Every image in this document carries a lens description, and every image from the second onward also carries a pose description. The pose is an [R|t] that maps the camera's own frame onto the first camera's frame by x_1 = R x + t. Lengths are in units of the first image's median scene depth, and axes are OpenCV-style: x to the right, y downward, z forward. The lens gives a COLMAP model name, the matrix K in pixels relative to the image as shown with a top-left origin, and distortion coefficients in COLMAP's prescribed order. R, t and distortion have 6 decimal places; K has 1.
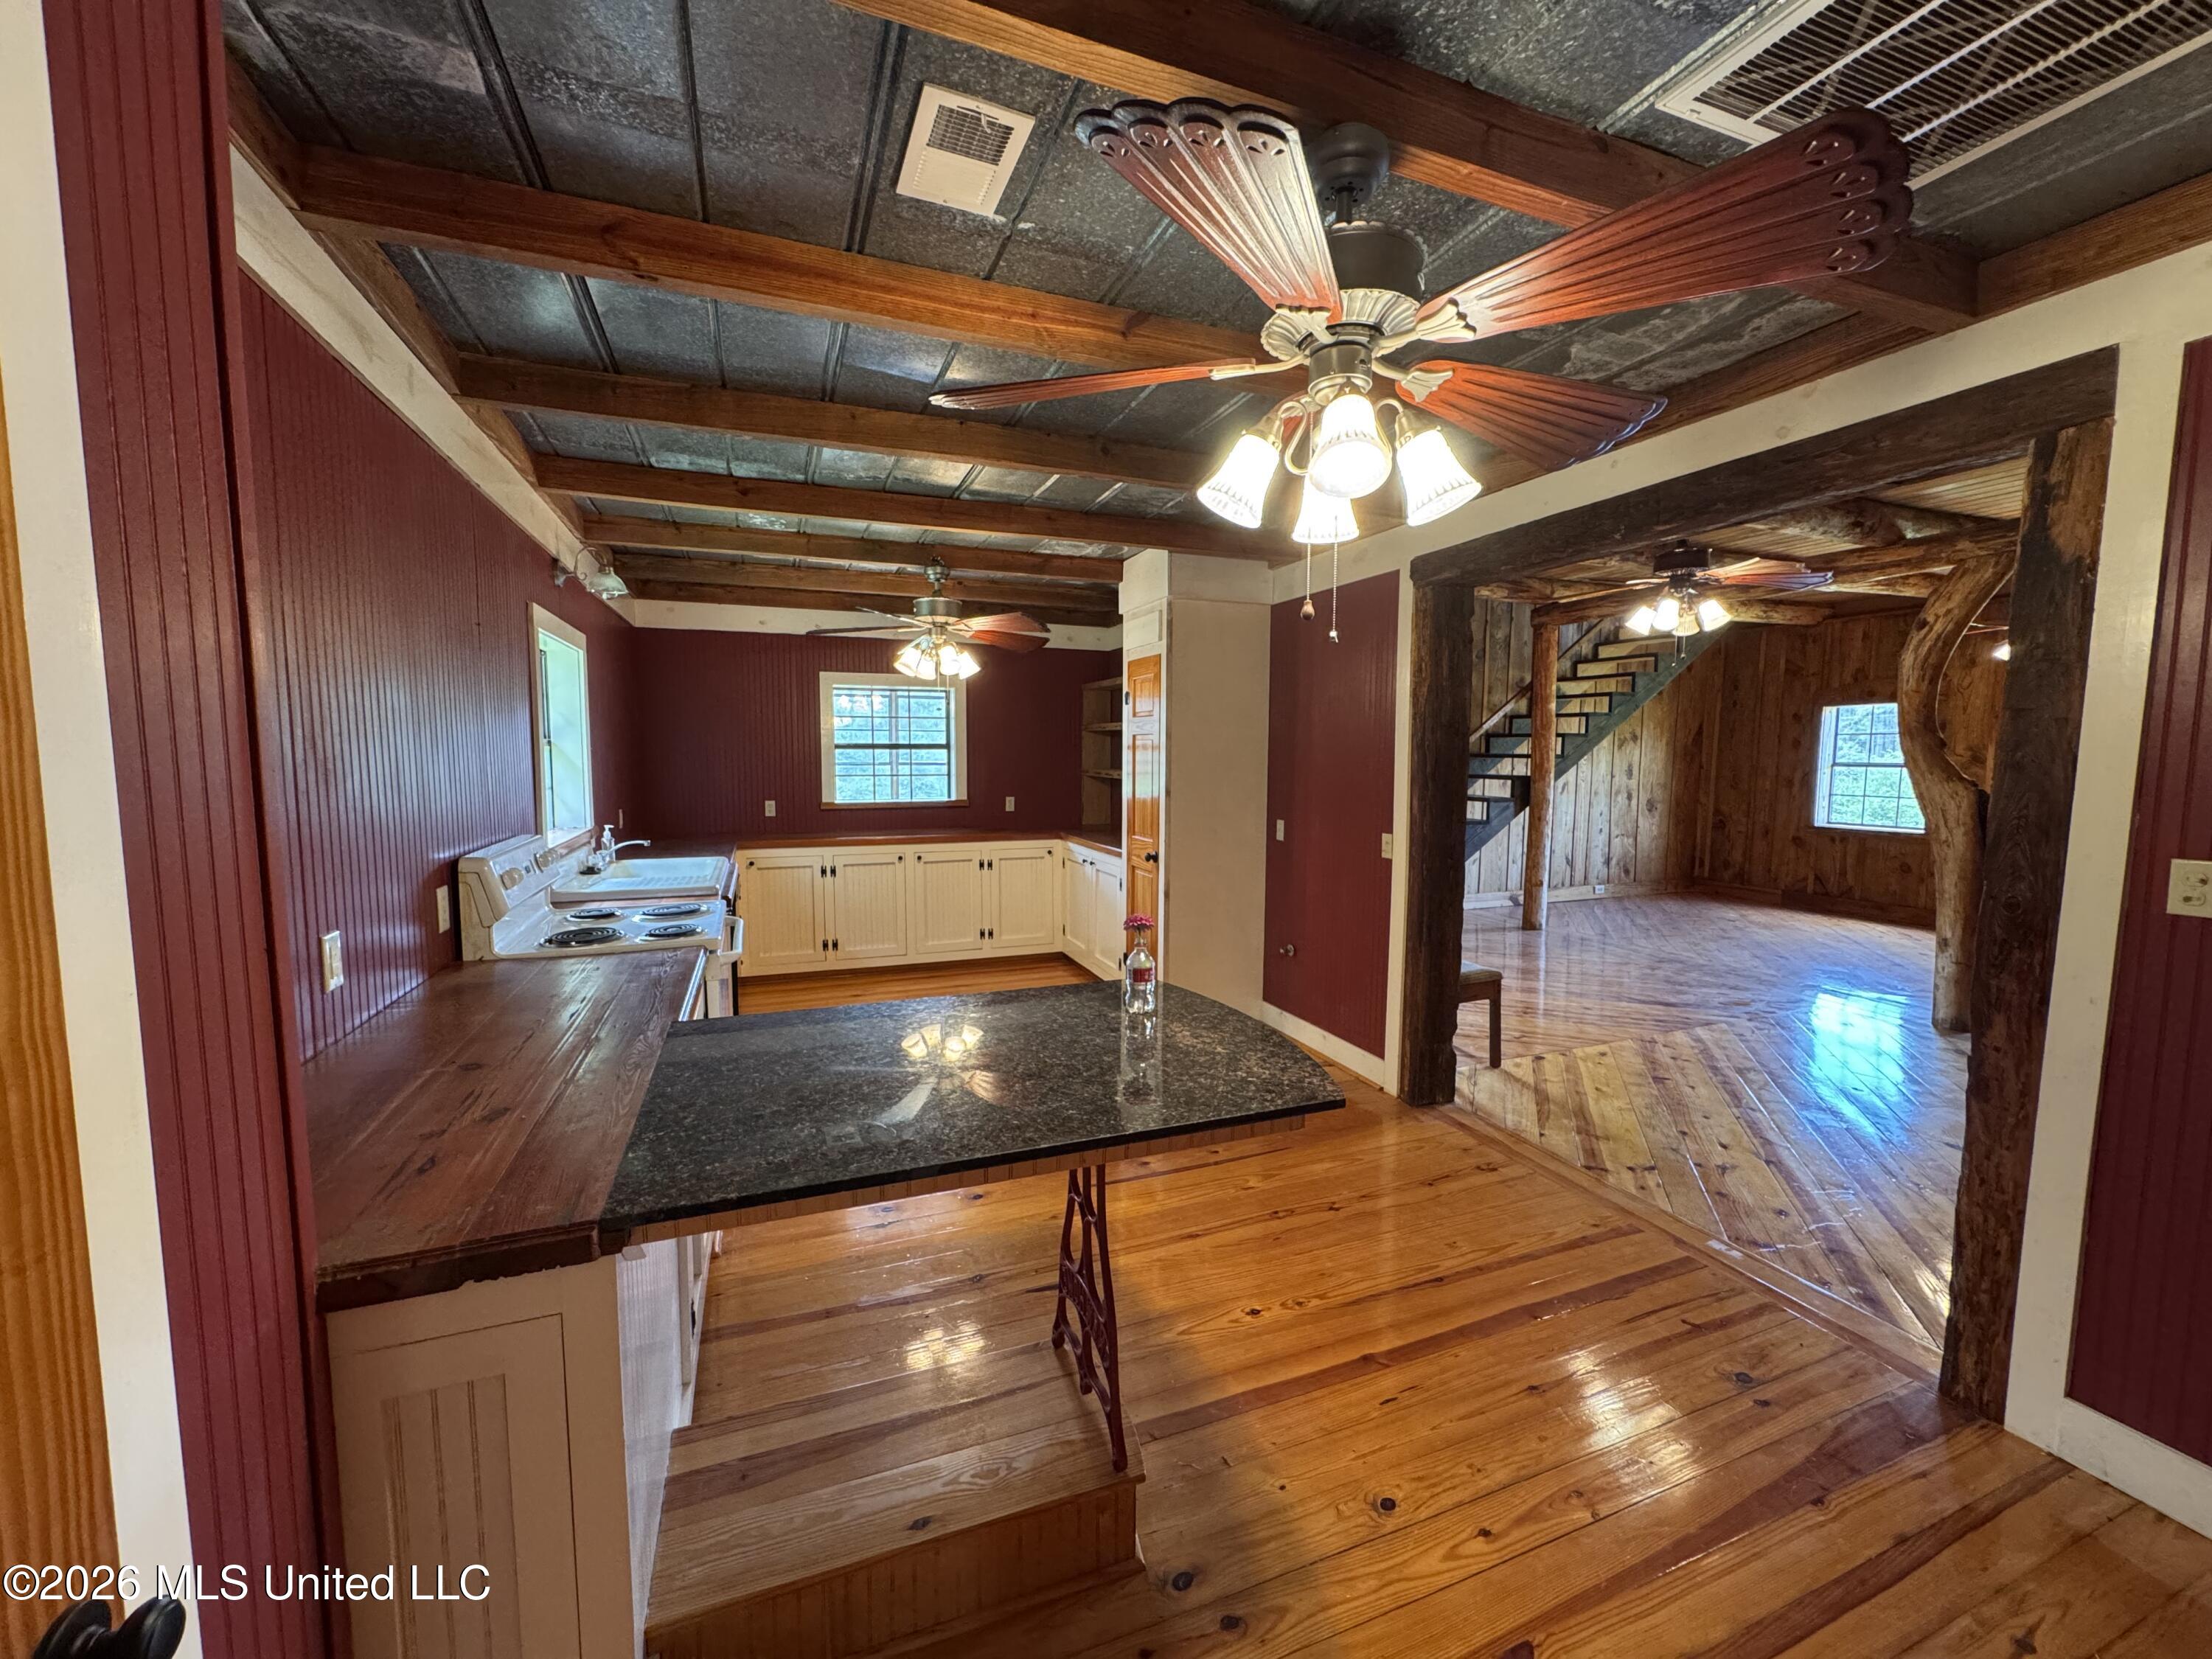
lens RADIAL K [[882.5, 0, 1115.2], [0, 882.5, 824.5], [0, 0, 1]] dist [-0.003100, 0.000555]
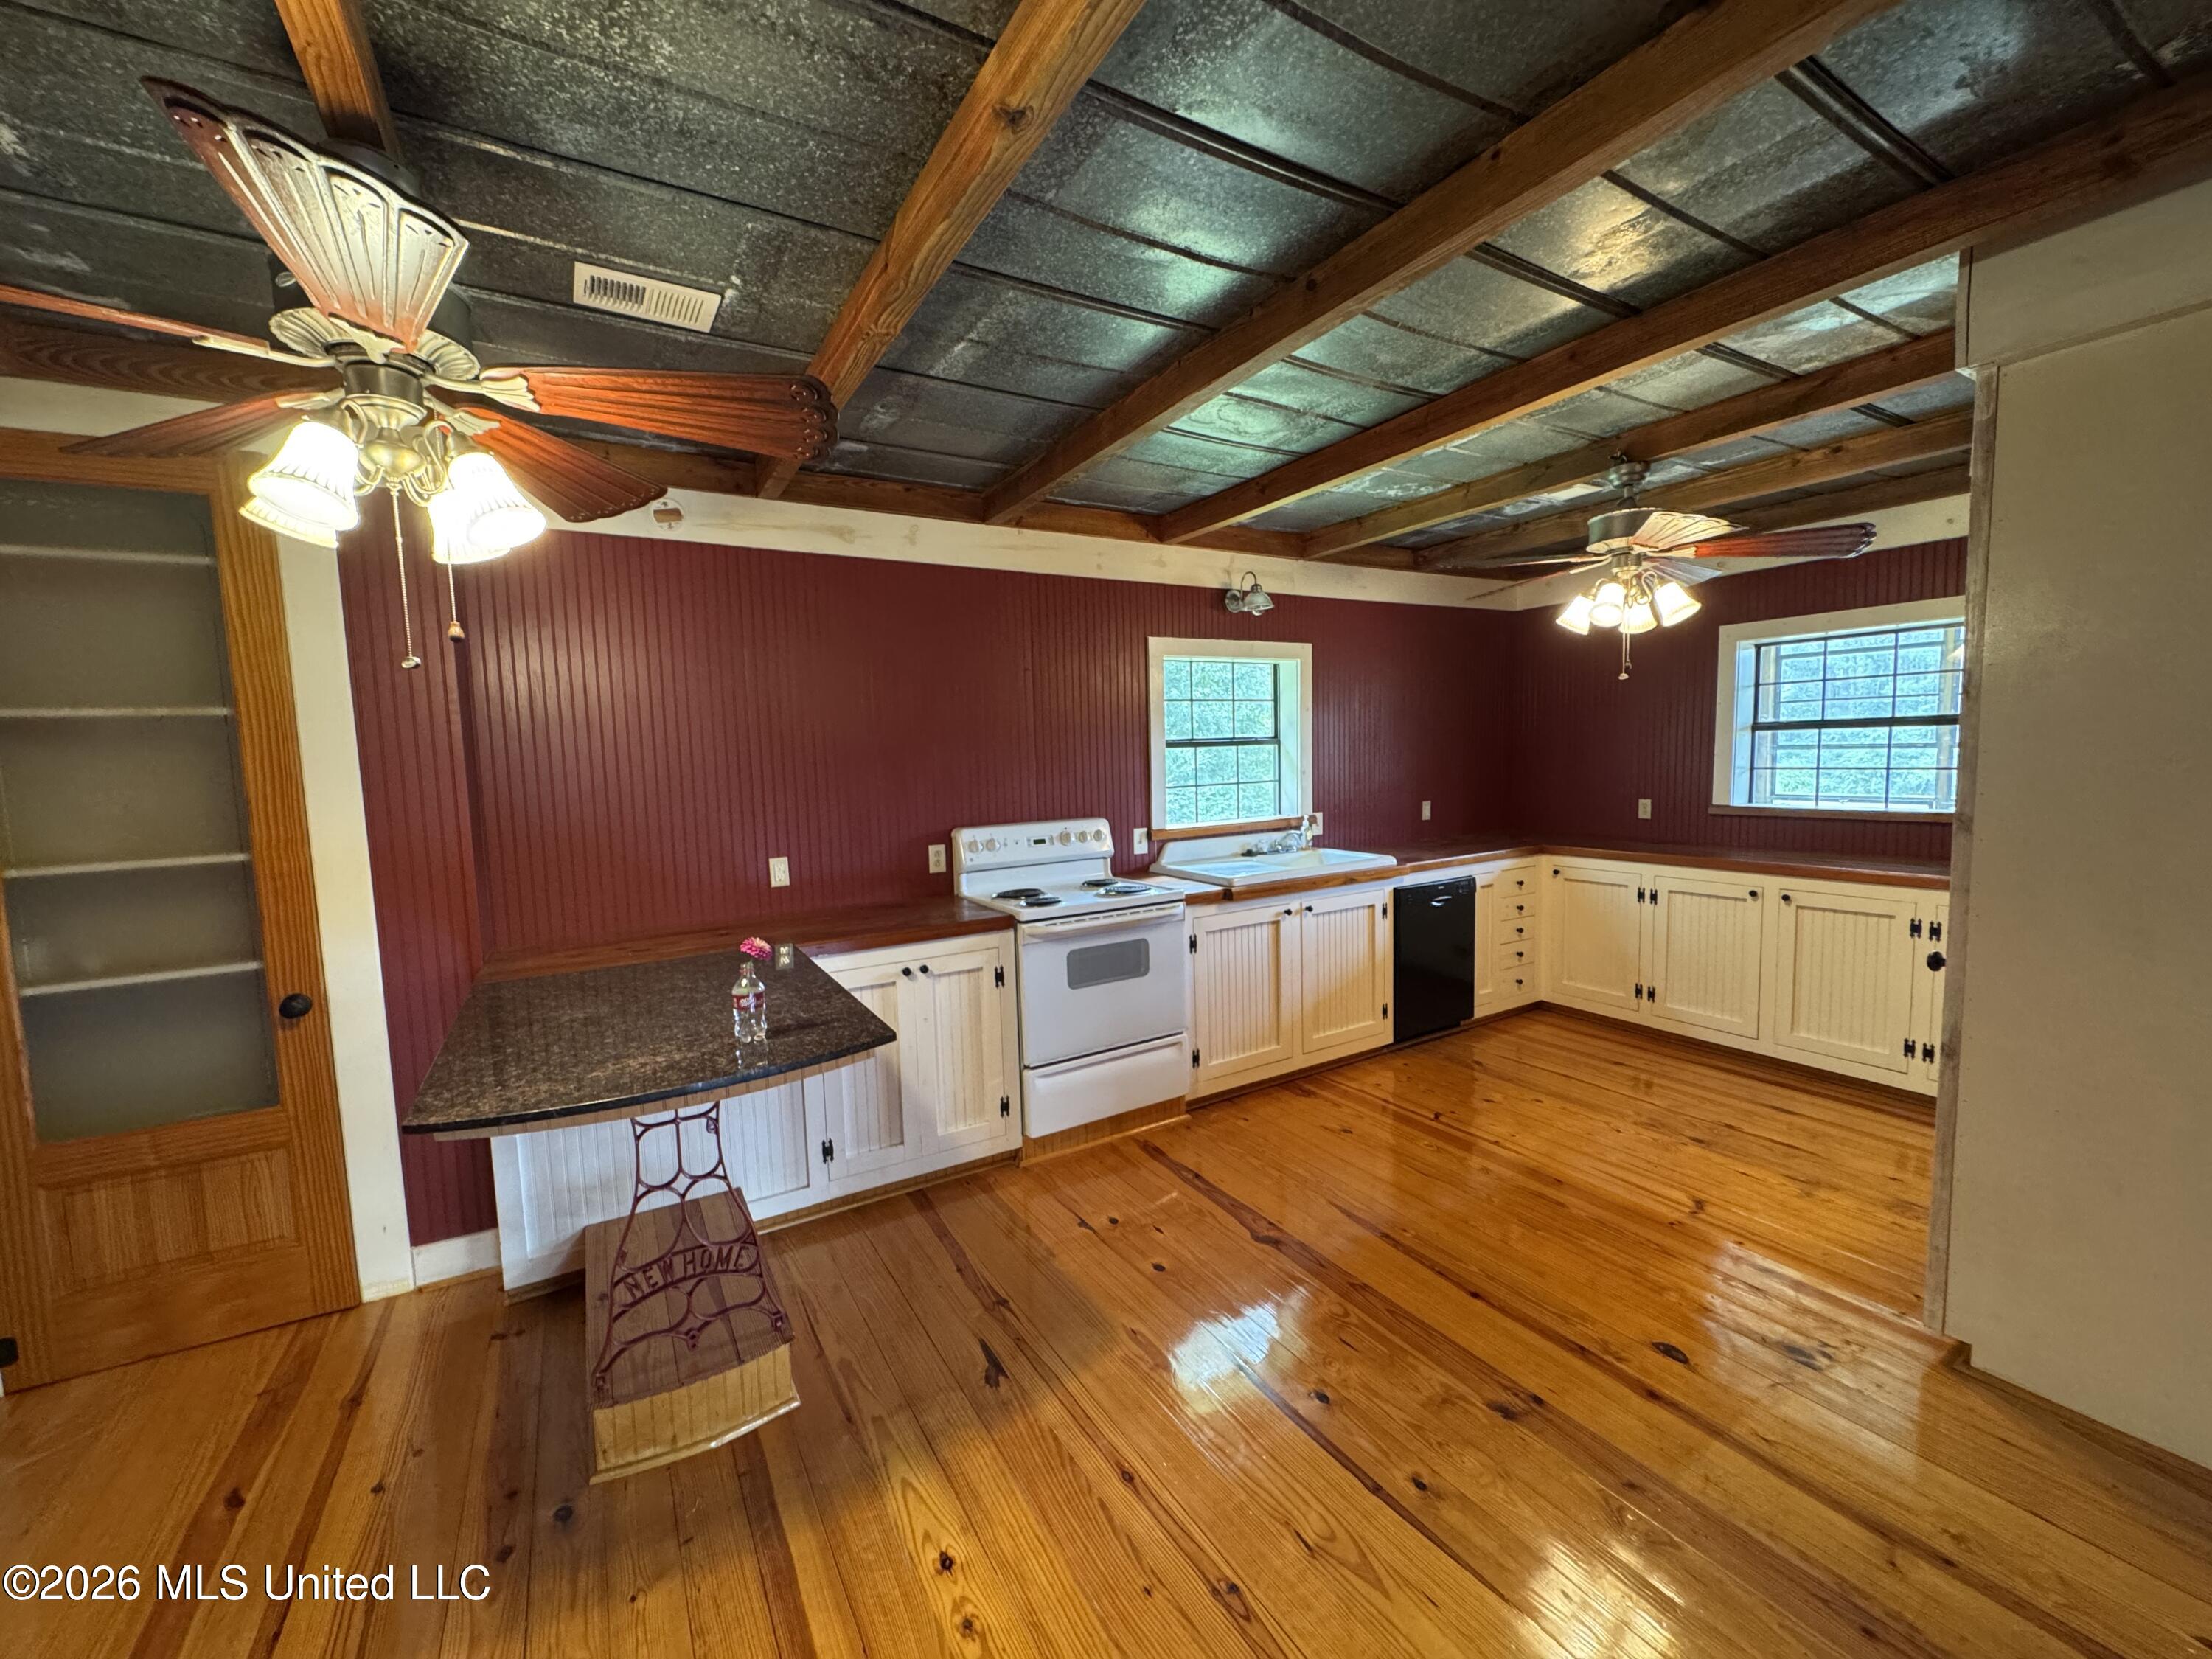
lens RADIAL K [[882.5, 0, 1100.5], [0, 882.5, 827.4], [0, 0, 1]] dist [-0.003100, 0.000555]
pose [[0.152272, 0.075600, -0.985443, 0.276313], [-0.048847, 0.996427, 0.068895, -0.027491], [0.987131, 0.037646, 0.155421, 0.333563]]
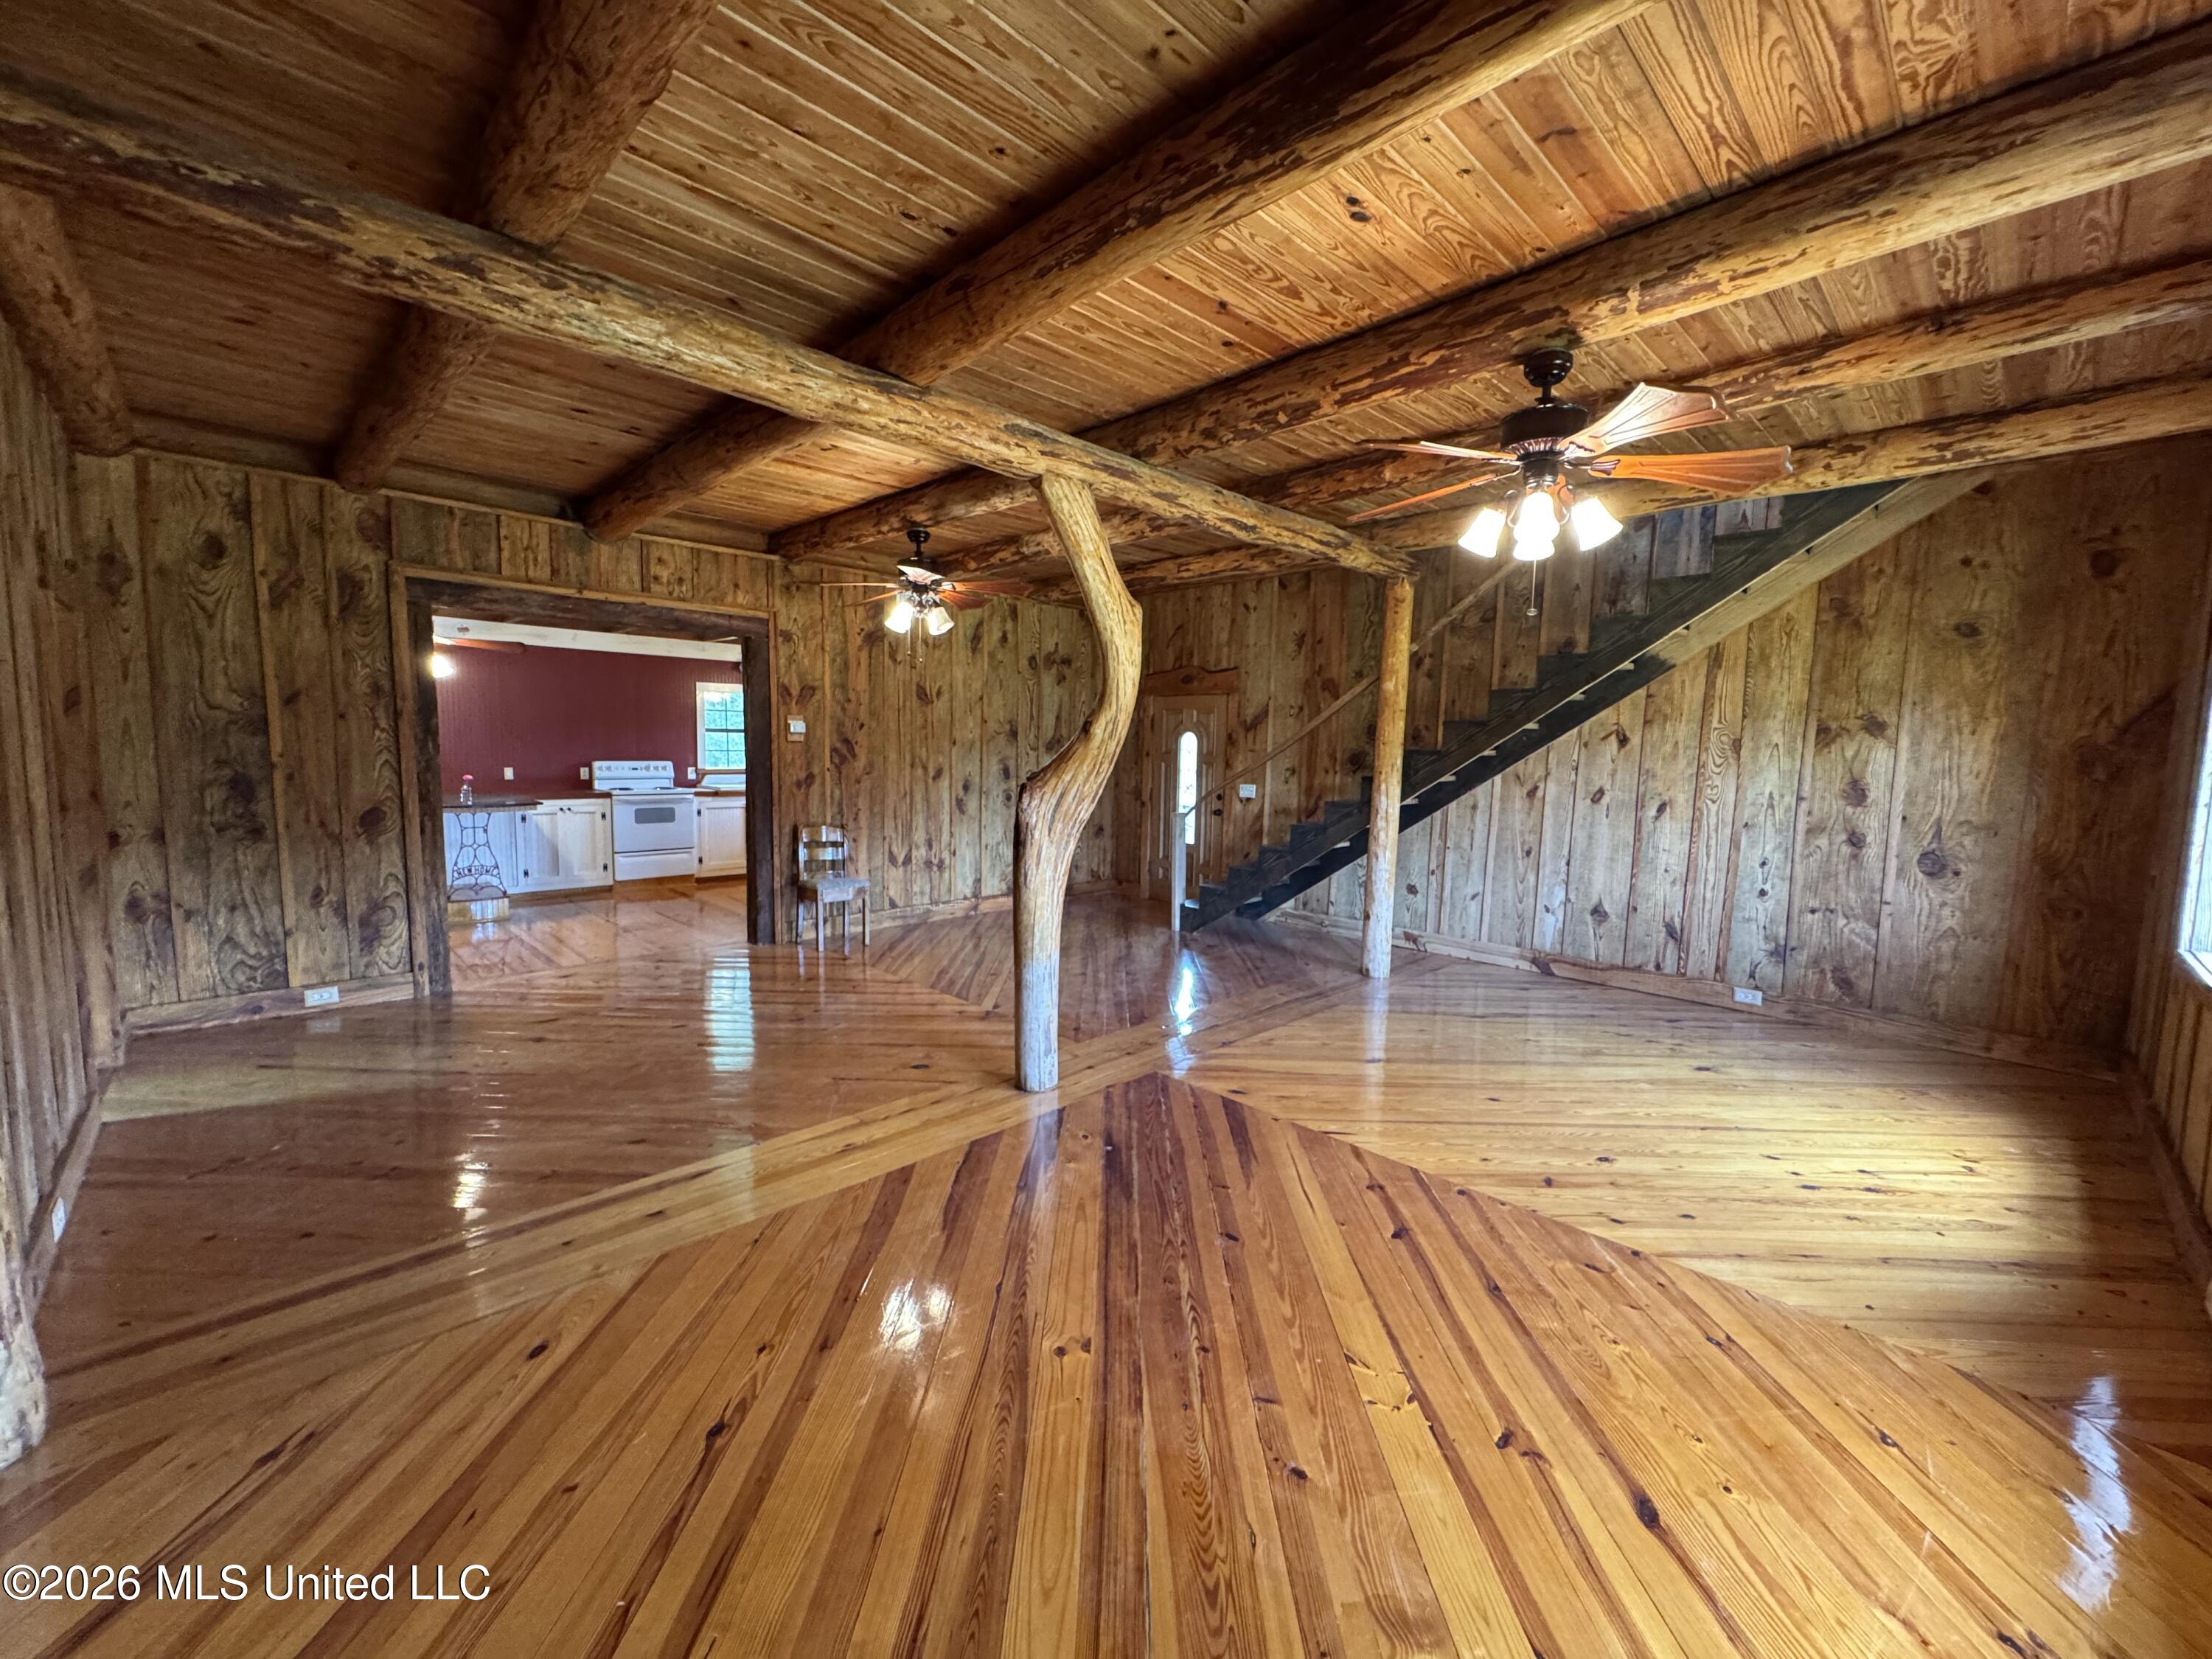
lens RADIAL K [[882.5, 0, 1101.2], [0, 882.5, 829.5], [0, 0, 1]] dist [-0.003100, 0.000555]
pose [[0.377982, 0.096621, -0.920757, 1.135404], [-0.093819, 0.993417, 0.065732, -0.038815], [0.921047, 0.061539, 0.384559, 0.510411]]
